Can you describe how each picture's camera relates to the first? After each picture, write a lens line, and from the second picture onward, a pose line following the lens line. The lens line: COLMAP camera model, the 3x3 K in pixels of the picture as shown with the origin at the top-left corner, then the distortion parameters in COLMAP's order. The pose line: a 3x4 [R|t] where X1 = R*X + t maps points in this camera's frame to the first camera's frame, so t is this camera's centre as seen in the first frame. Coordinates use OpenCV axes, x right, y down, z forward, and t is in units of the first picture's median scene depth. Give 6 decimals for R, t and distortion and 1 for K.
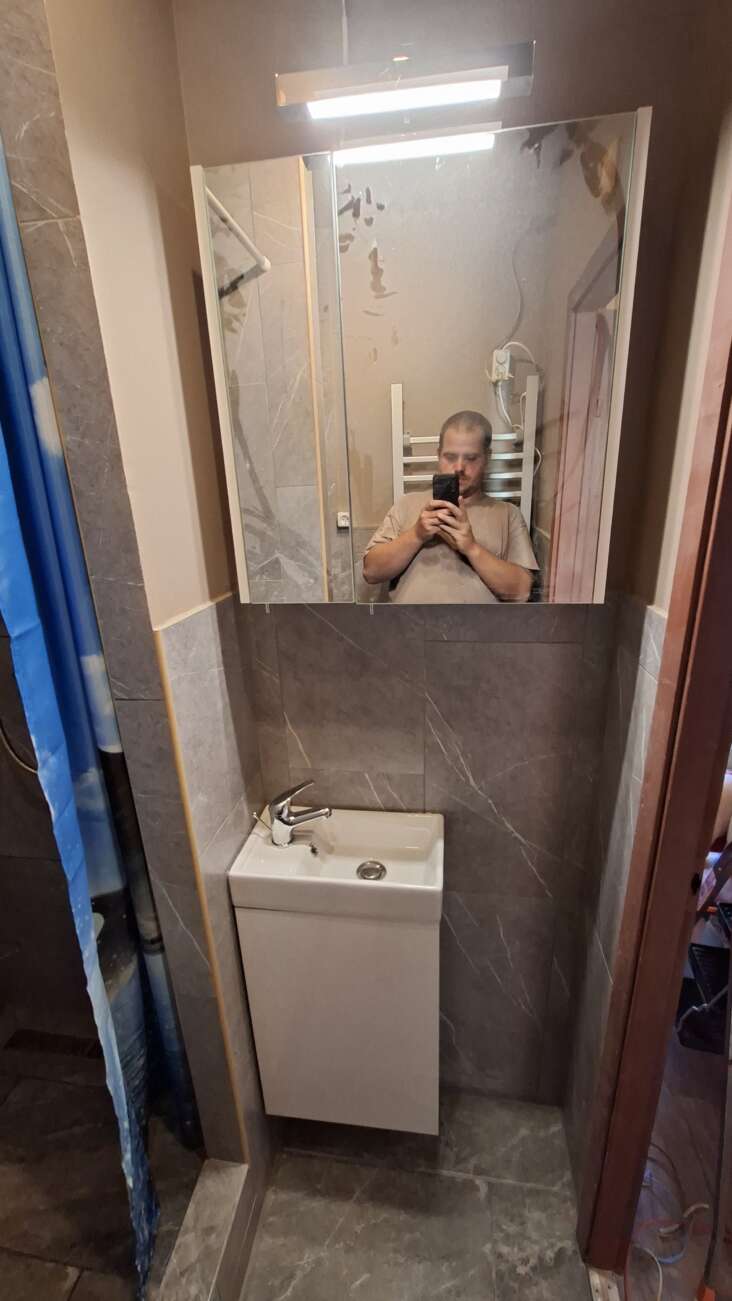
lens RADIAL K [[512.2, 0, 381.8], [0, 512.2, 648.2], [0, 0, 1]] dist [-0.012777, 0.003325]
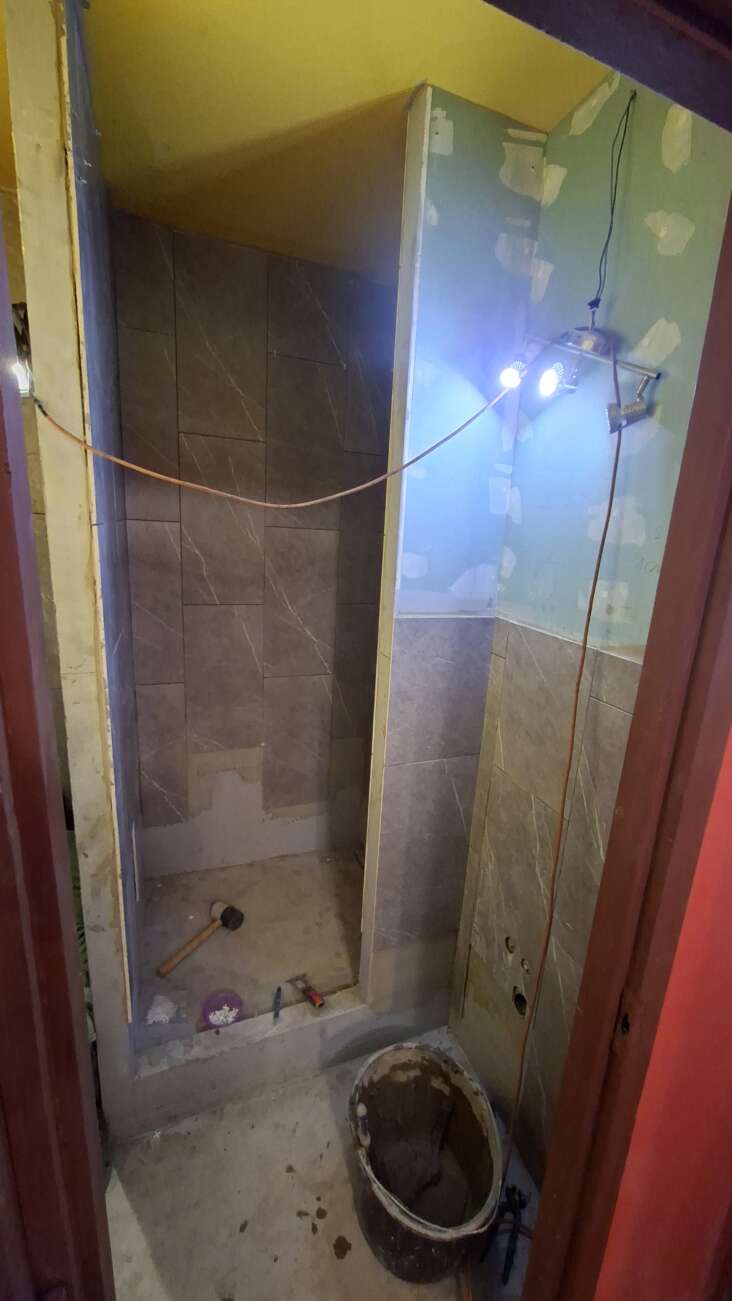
lens RADIAL K [[515.7, 0, 381.2], [0, 515.7, 647.9], [0, 0, 1]] dist [-0.009525, 0.003327]
pose [[0.498344, 0.258862, -0.827432, 0.822264], [-0.331614, 0.938725, 0.093957, -0.074069], [0.801053, 0.227565, 0.553650, 0.024221]]
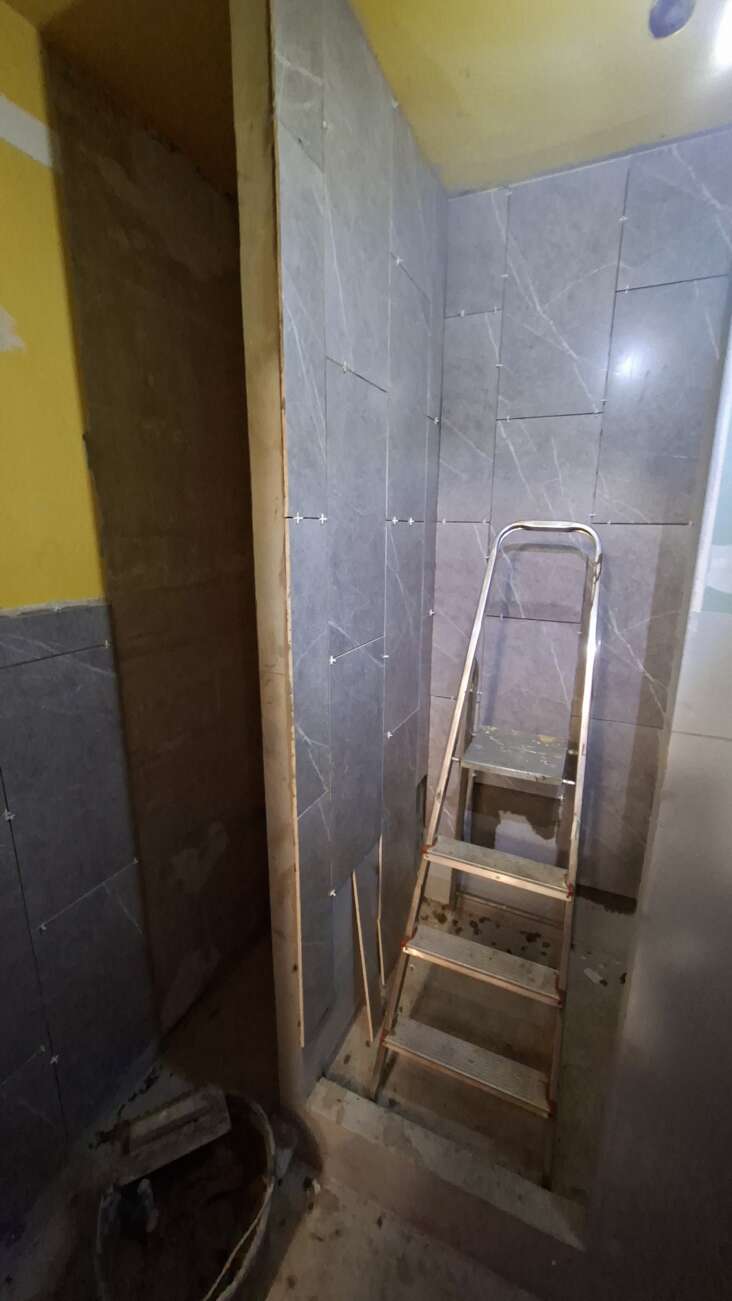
lens RADIAL K [[515.7, 0, 381.2], [0, 515.7, 647.9], [0, 0, 1]] dist [-0.009525, 0.003327]
pose [[-0.279355, 0.250477, -0.926942, 0.502059], [-0.290771, 0.897979, 0.330281, -0.176873], [0.915103, 0.361793, -0.178023, 0.531866]]
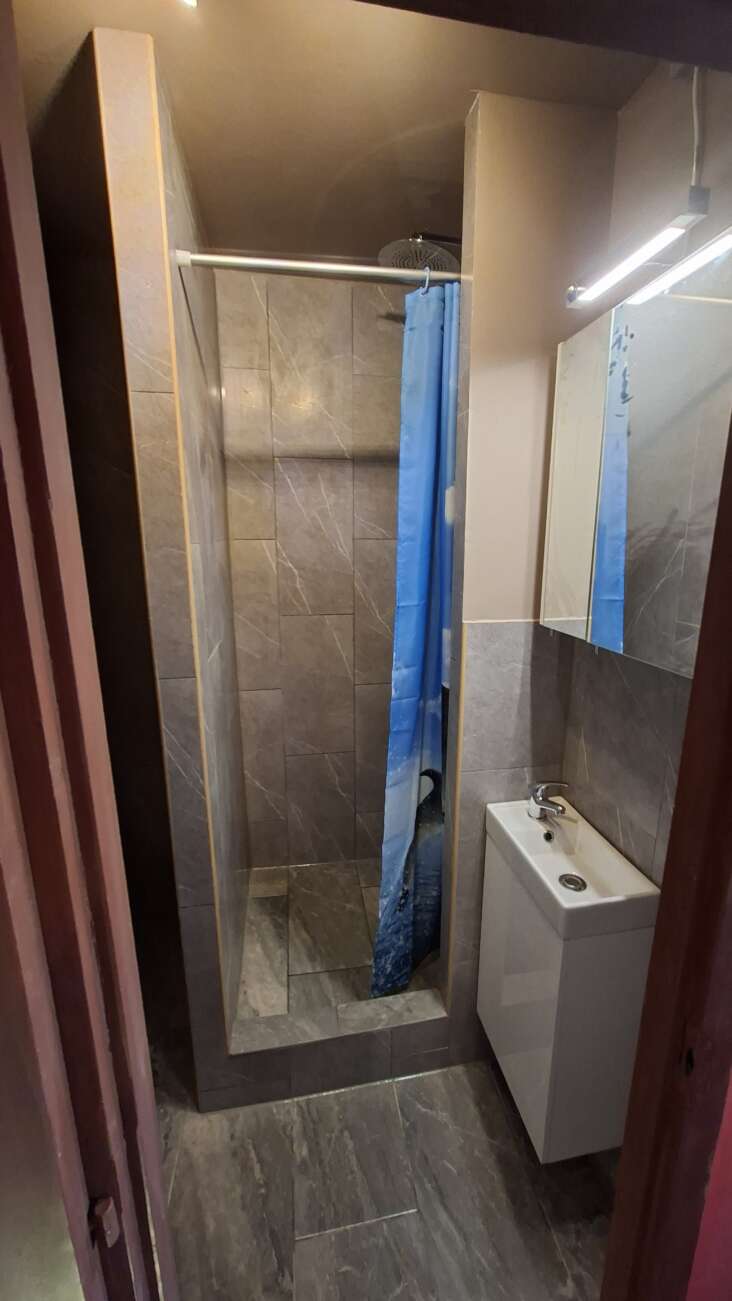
lens RADIAL K [[515.7, 0, 381.2], [0, 515.7, 647.9], [0, 0, 1]] dist [-0.009525, 0.003327]
pose [[0.310995, 0.237208, -0.920334, 0.889375], [-0.297964, 0.943868, 0.142587, -0.096659], [0.902496, 0.229882, 0.364218, 0.110016]]
